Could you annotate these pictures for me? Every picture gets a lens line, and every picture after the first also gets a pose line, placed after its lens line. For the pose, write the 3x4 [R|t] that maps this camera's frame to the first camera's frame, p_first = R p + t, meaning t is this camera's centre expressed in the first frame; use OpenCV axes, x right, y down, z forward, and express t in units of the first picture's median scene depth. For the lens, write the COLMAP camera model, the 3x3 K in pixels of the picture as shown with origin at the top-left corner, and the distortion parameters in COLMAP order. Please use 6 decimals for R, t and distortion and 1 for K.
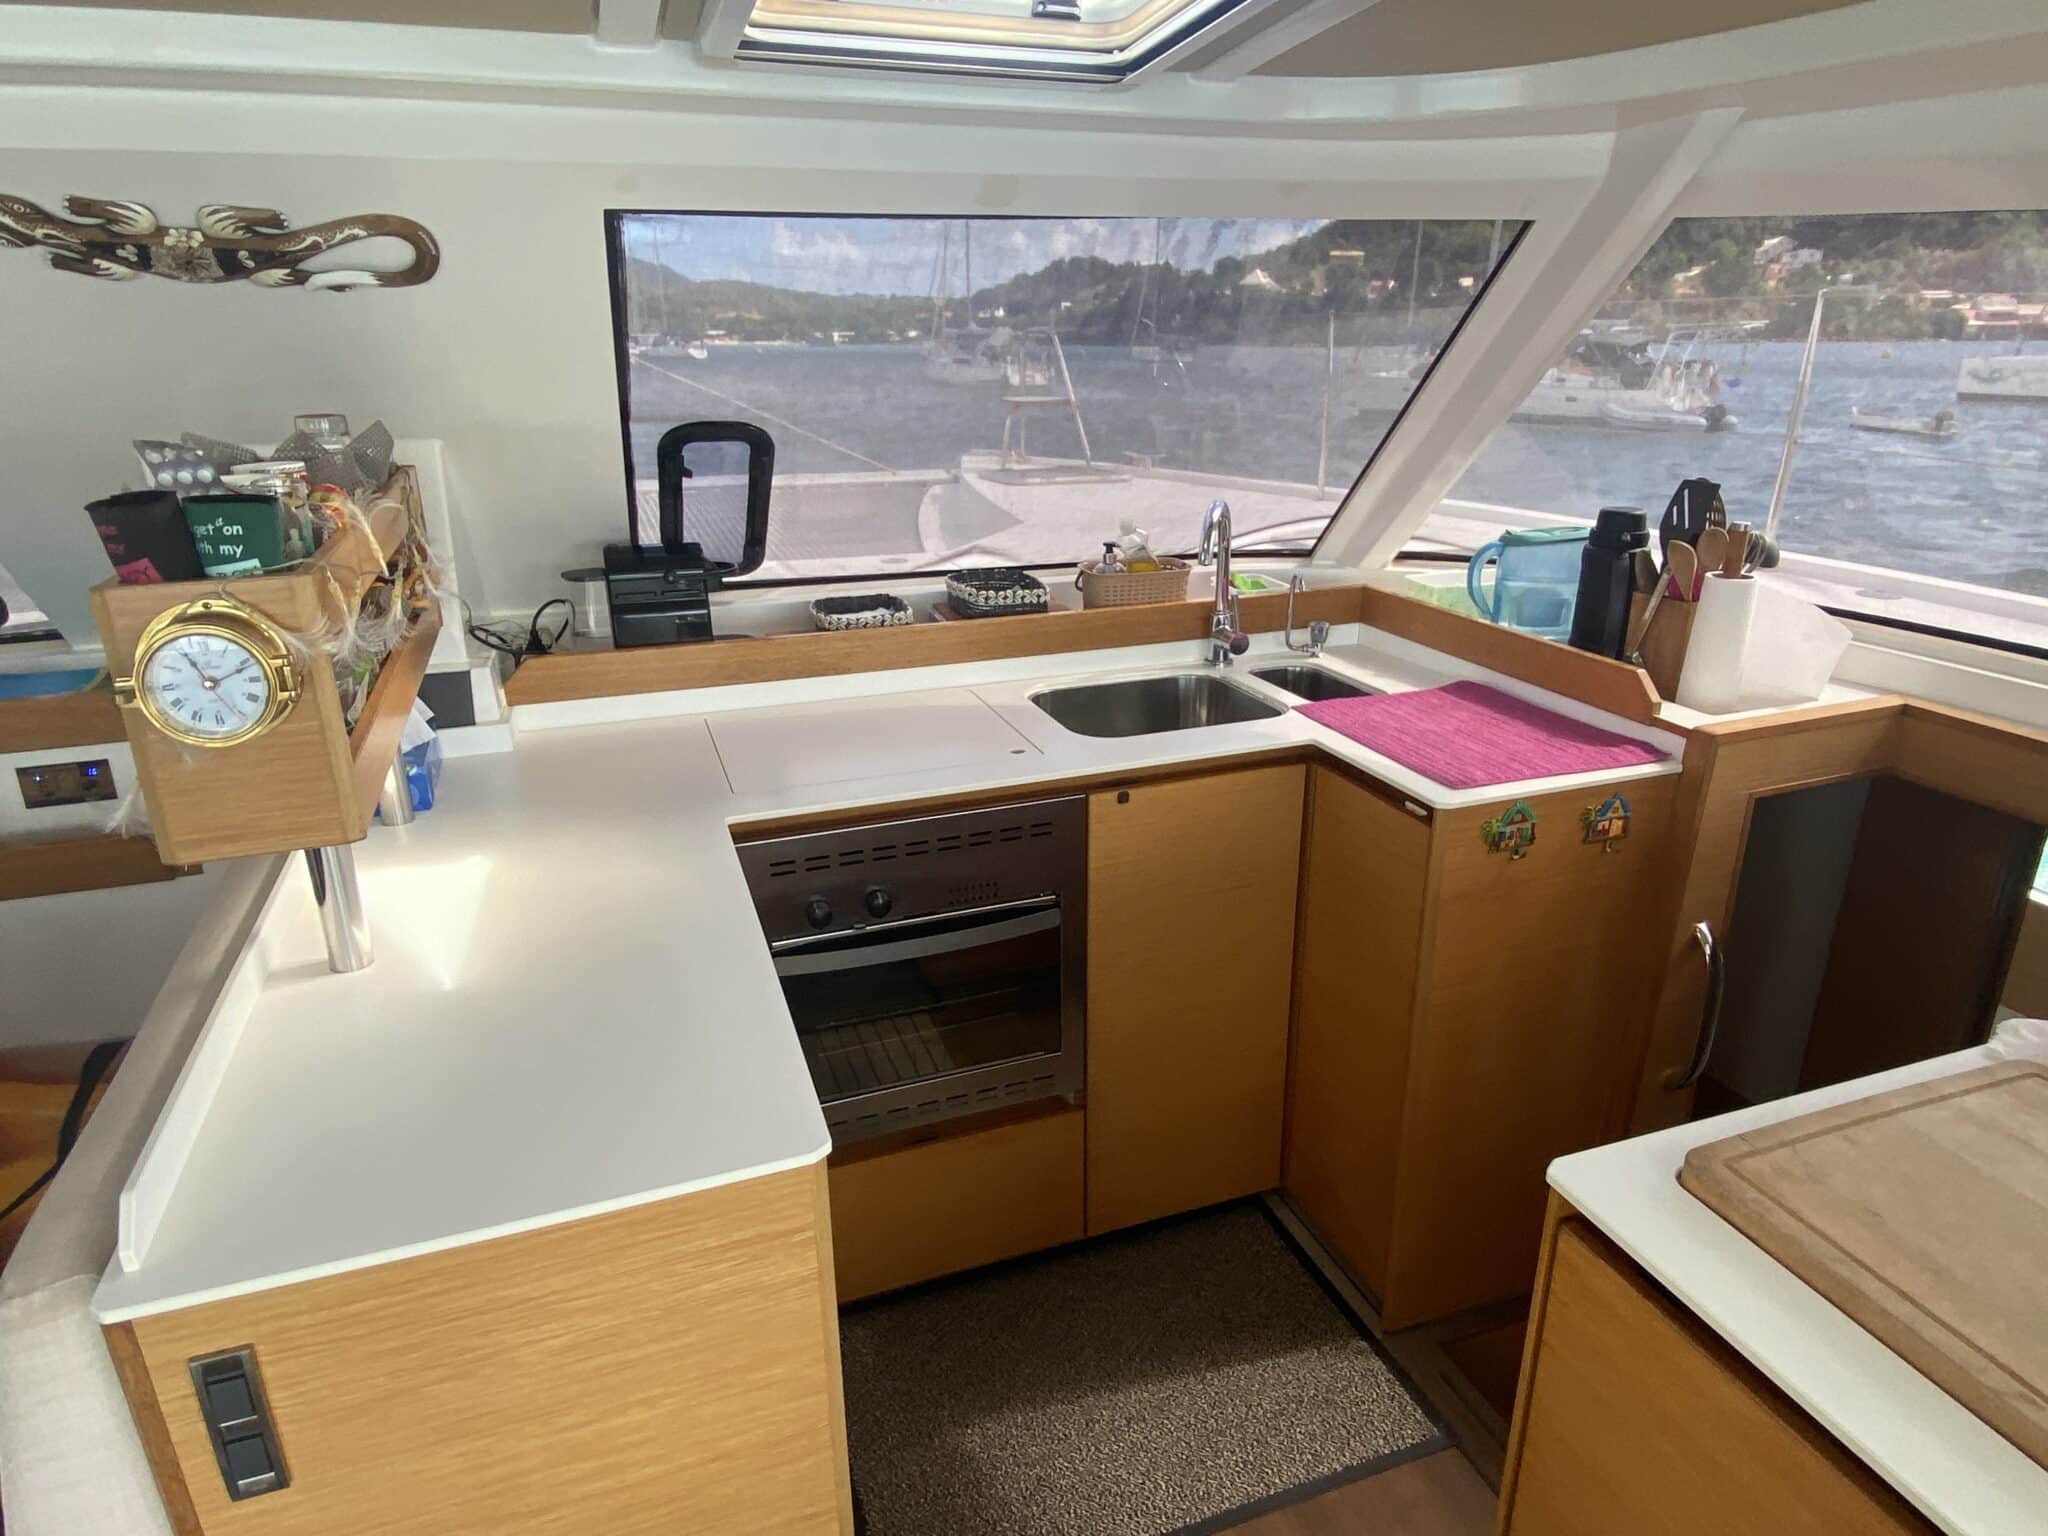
lens RADIAL K [[1199.0, 0, 1033.3], [0, 1199.0, 778.9], [0, 0, 1]] dist [0.002561, -0.015889]
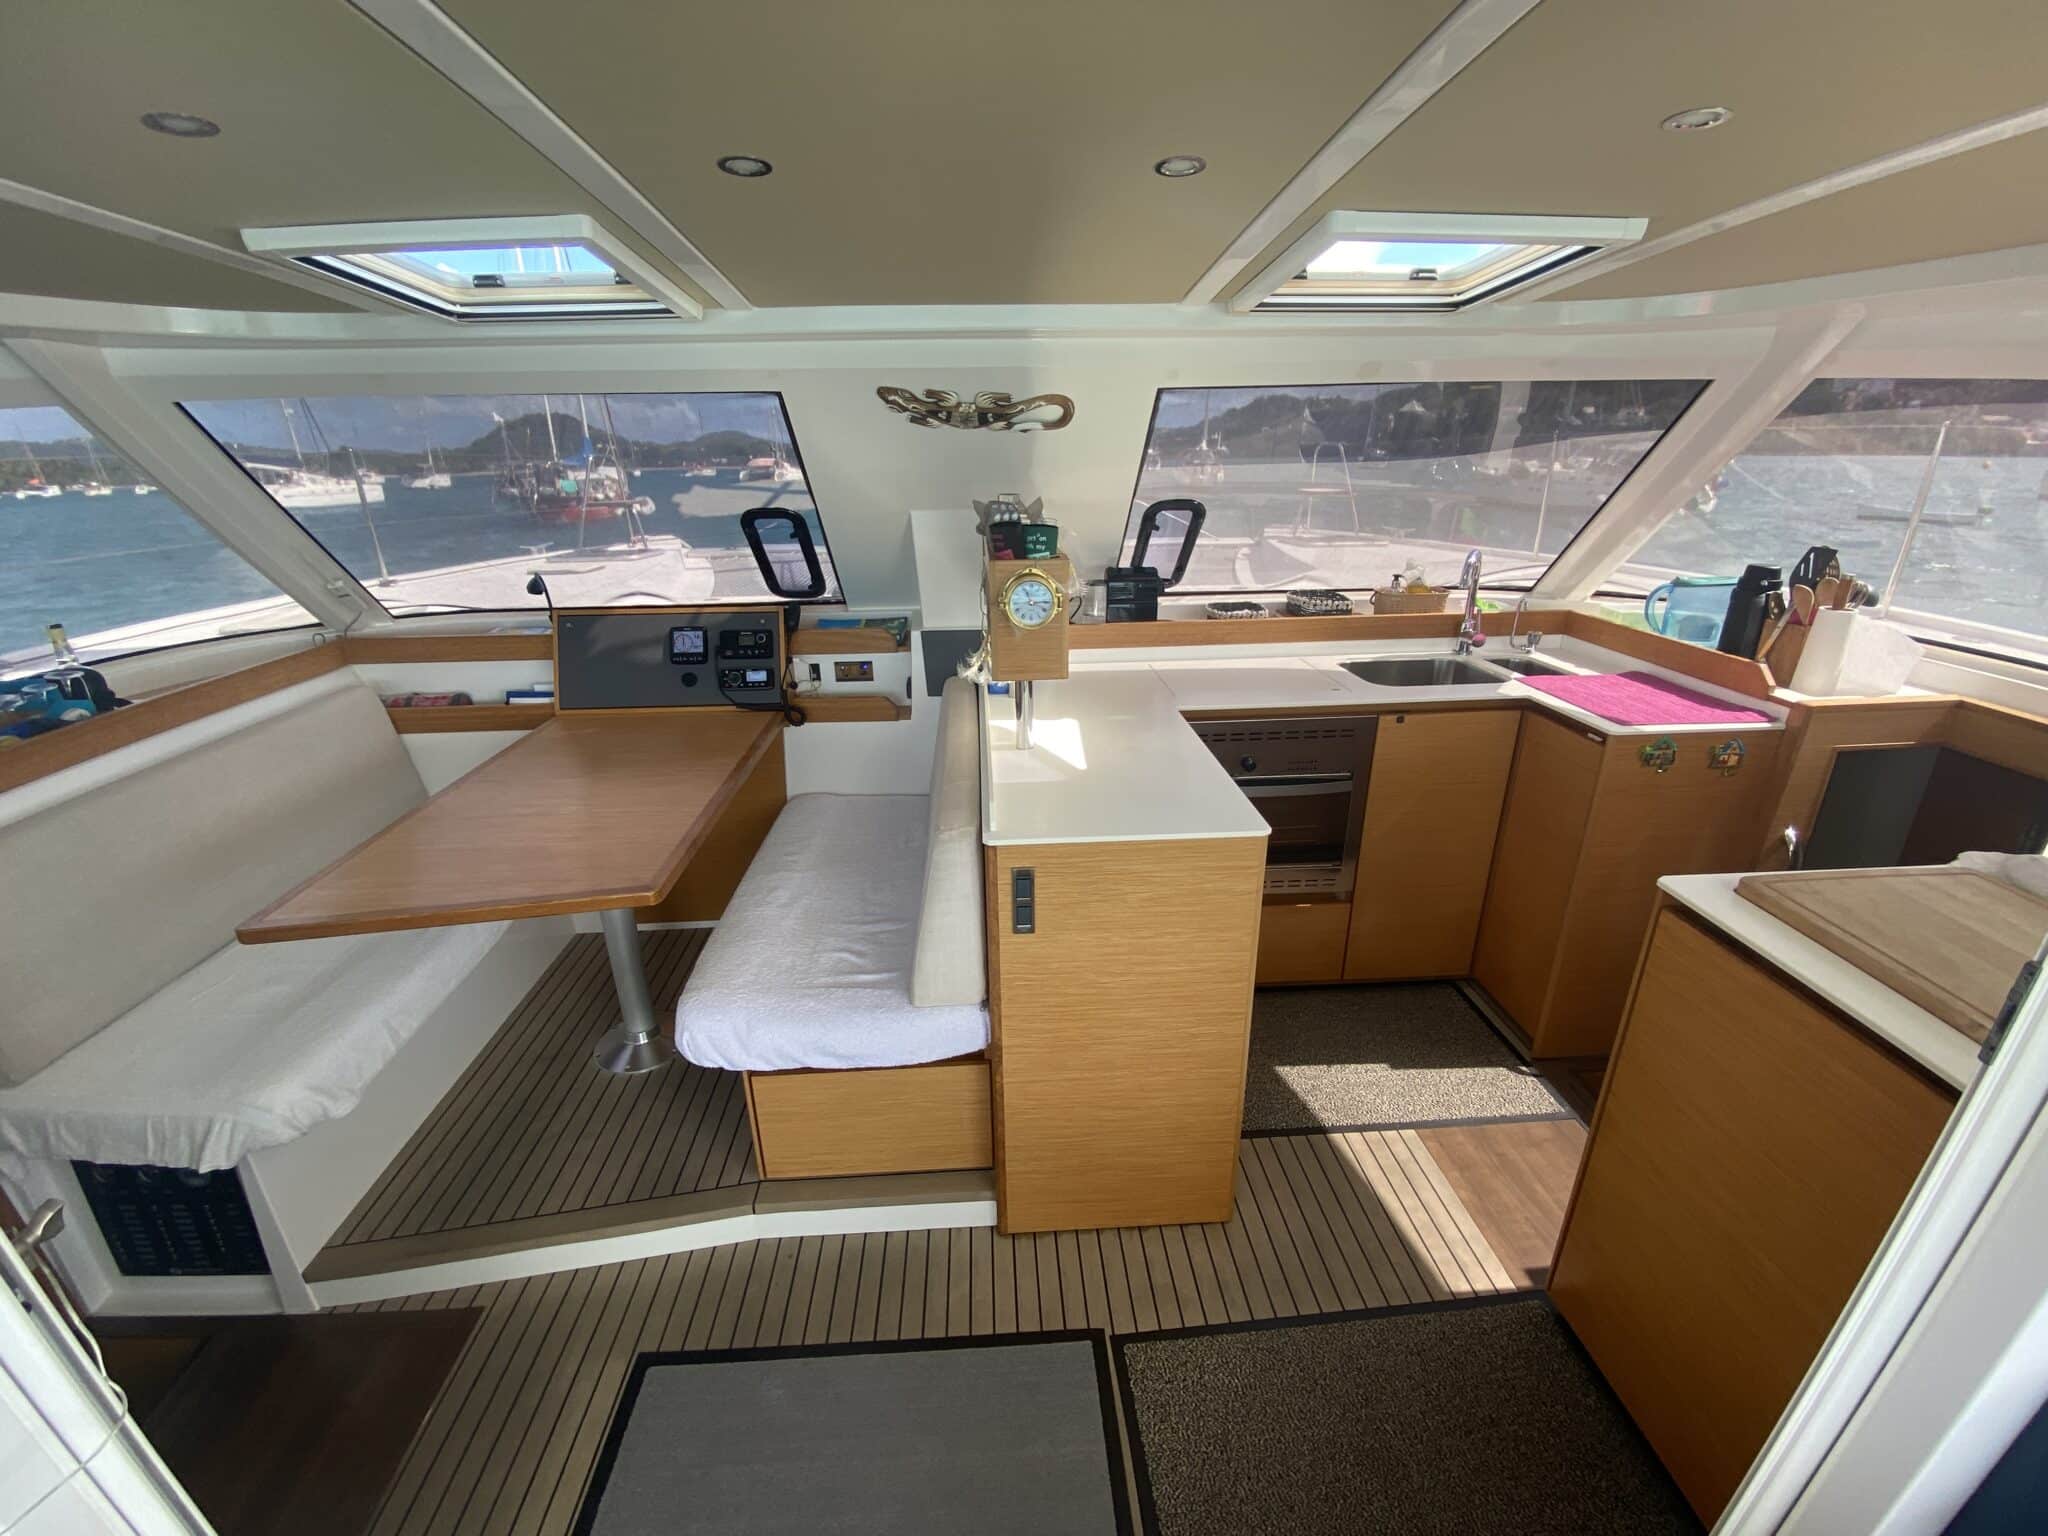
lens RADIAL K [[818.9, 0, 1026.0], [0, 818.9, 772.8], [0, 0, 1]] dist [-0.019786, -0.003818]
pose [[0.954120, 0.099985, -0.282236, -0.097630], [-0.092737, 0.994928, 0.038956, 0.091344], [0.284700, -0.010995, 0.958554, -0.266055]]
